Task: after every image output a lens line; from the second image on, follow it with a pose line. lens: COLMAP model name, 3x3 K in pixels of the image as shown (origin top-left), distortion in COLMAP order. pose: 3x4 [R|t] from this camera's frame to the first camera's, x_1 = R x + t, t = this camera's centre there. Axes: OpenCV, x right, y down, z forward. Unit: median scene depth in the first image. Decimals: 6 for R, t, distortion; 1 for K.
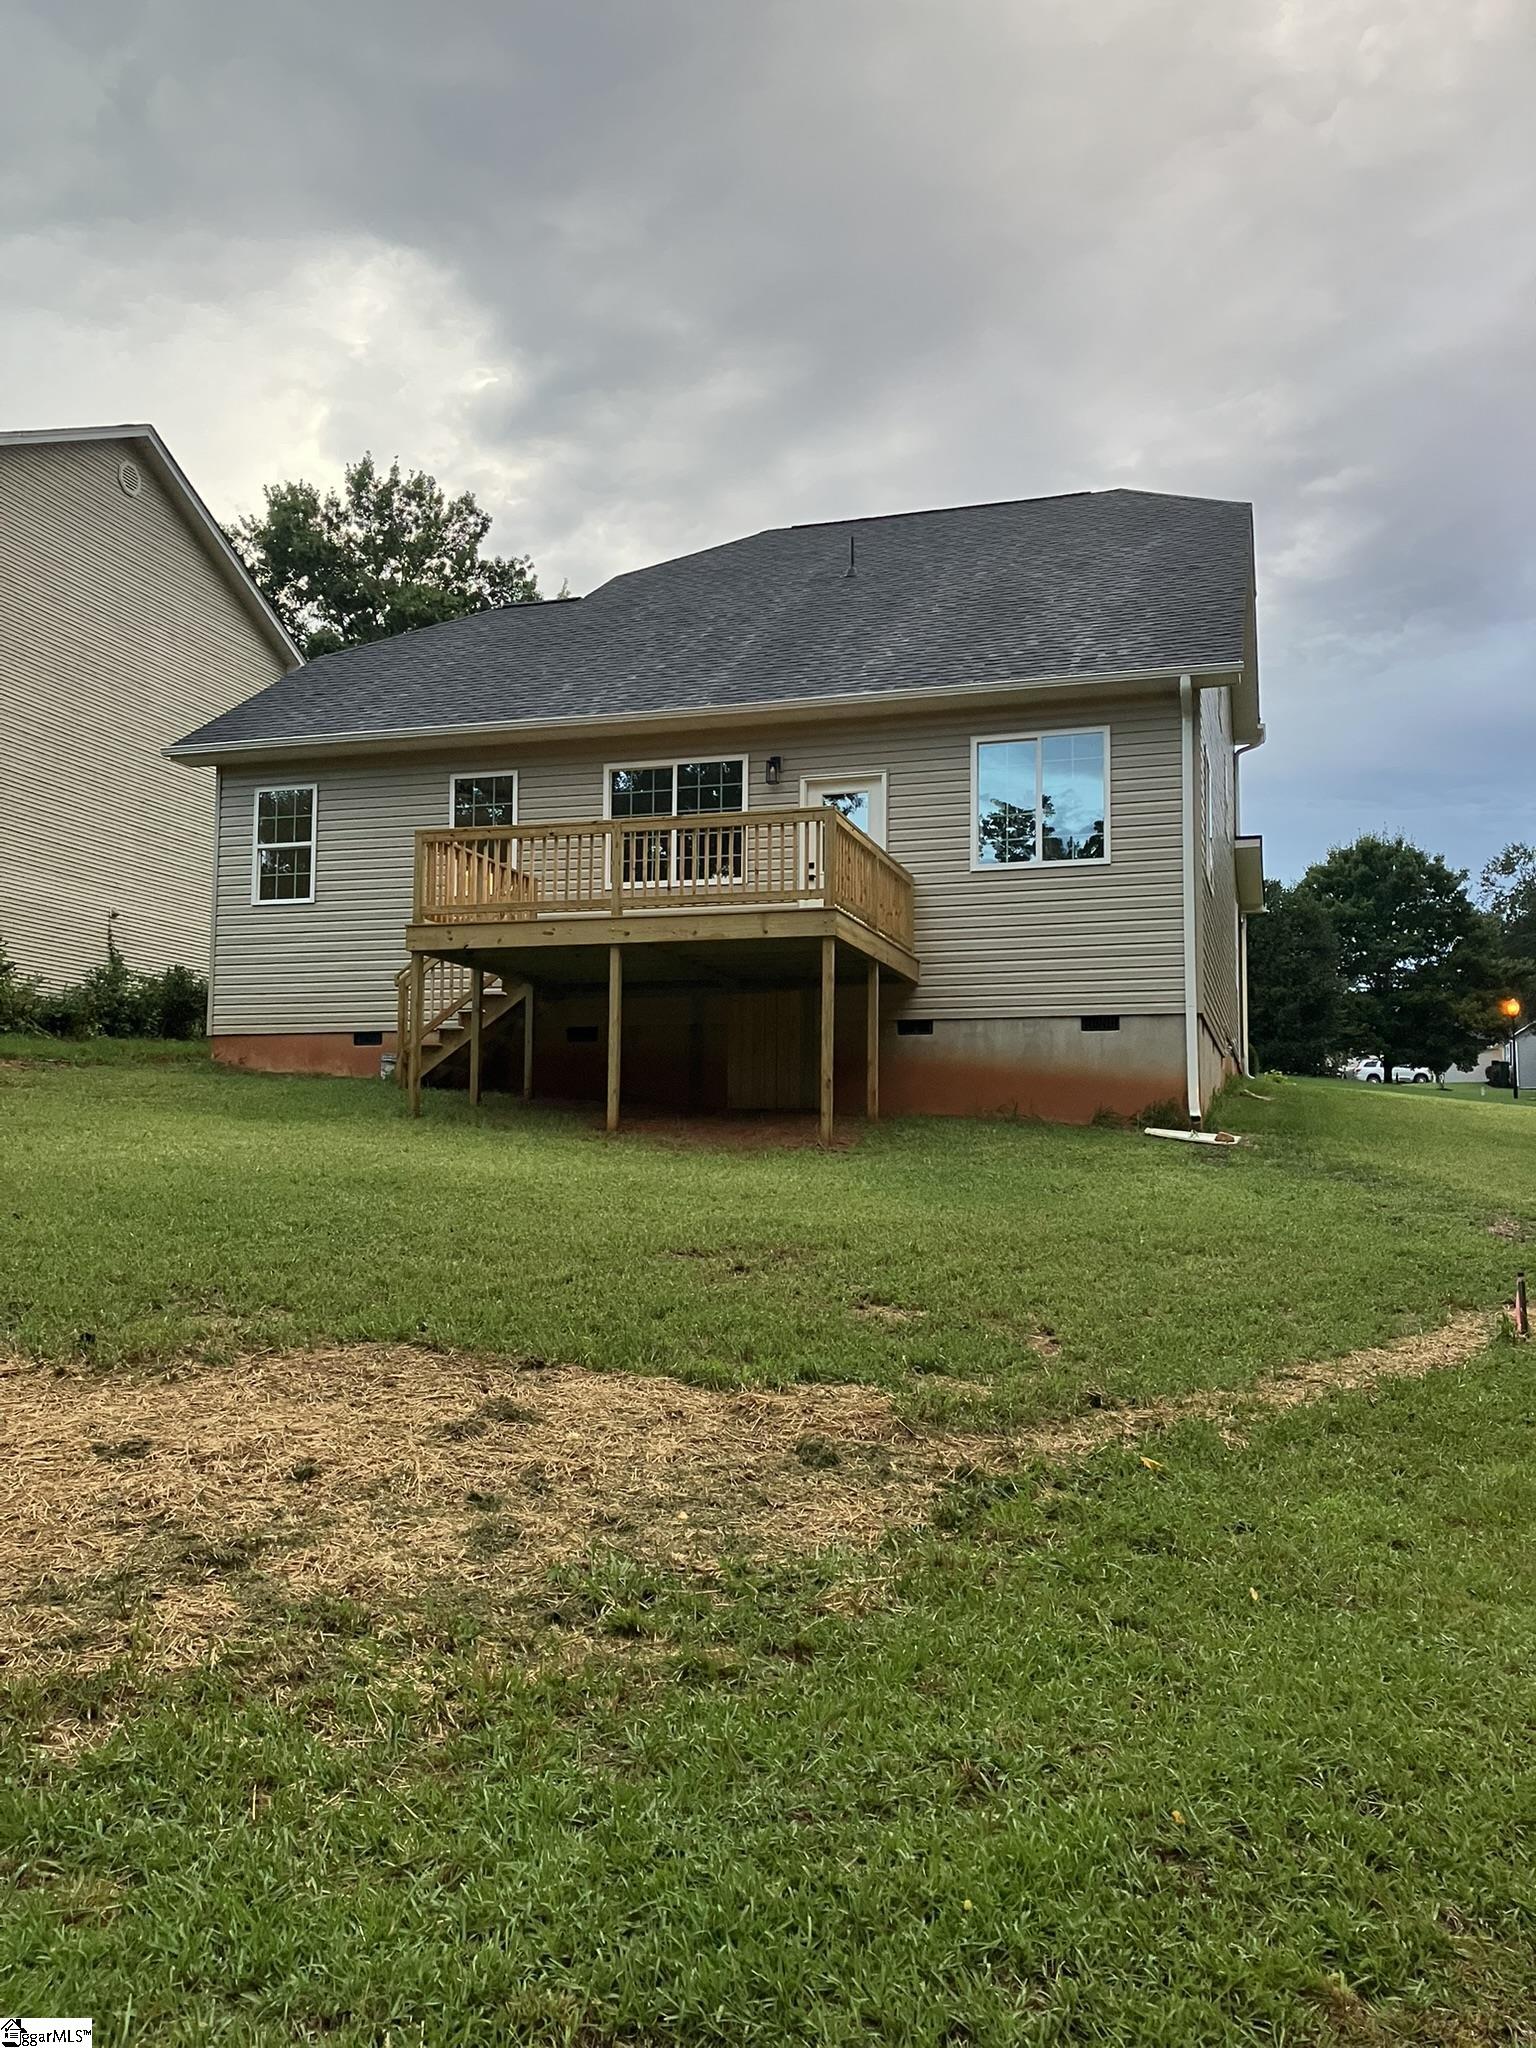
lens RADIAL K [[1680.0, 0, 768.0], [0, 1680.0, 1024.0], [0, 0, 1]] dist [0.013346, -0.001594]
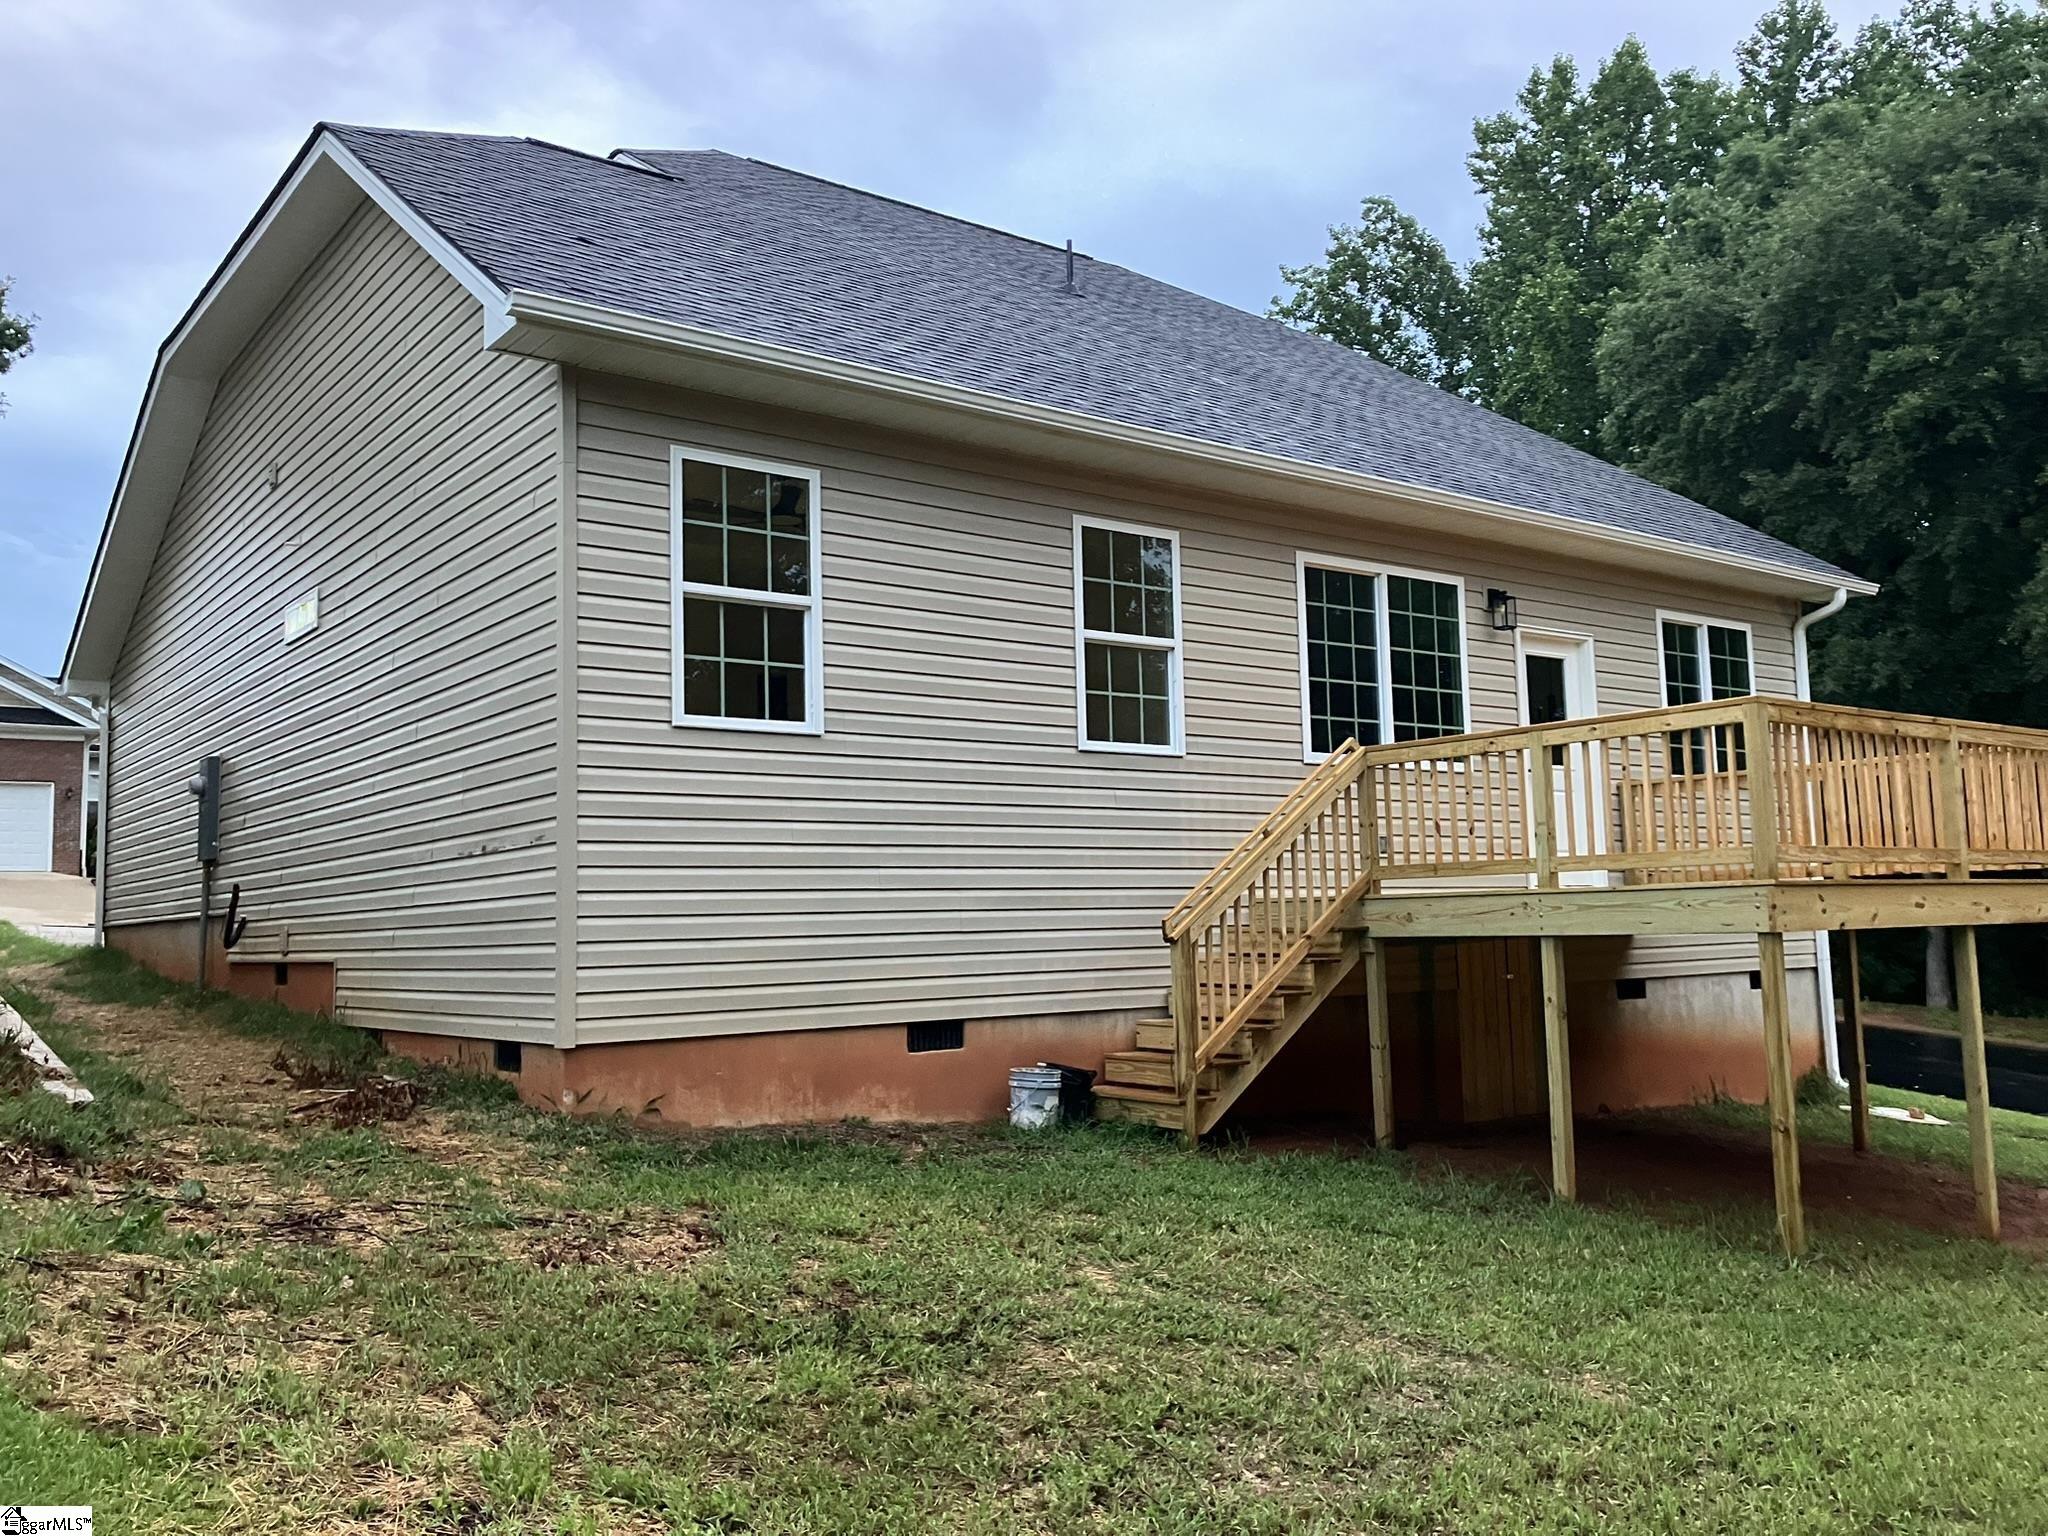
lens RADIAL K [[1680.0, 0, 1024.0], [0, 1680.0, 768.0], [0, 0, 1]] dist [0.013346, -0.001594]
pose [[0.591221, 0.054993, 0.804633, -0.633258], [-0.050110, 0.998250, -0.031407, -0.055128], [-0.804952, -0.021751, 0.592942, 0.731118]]
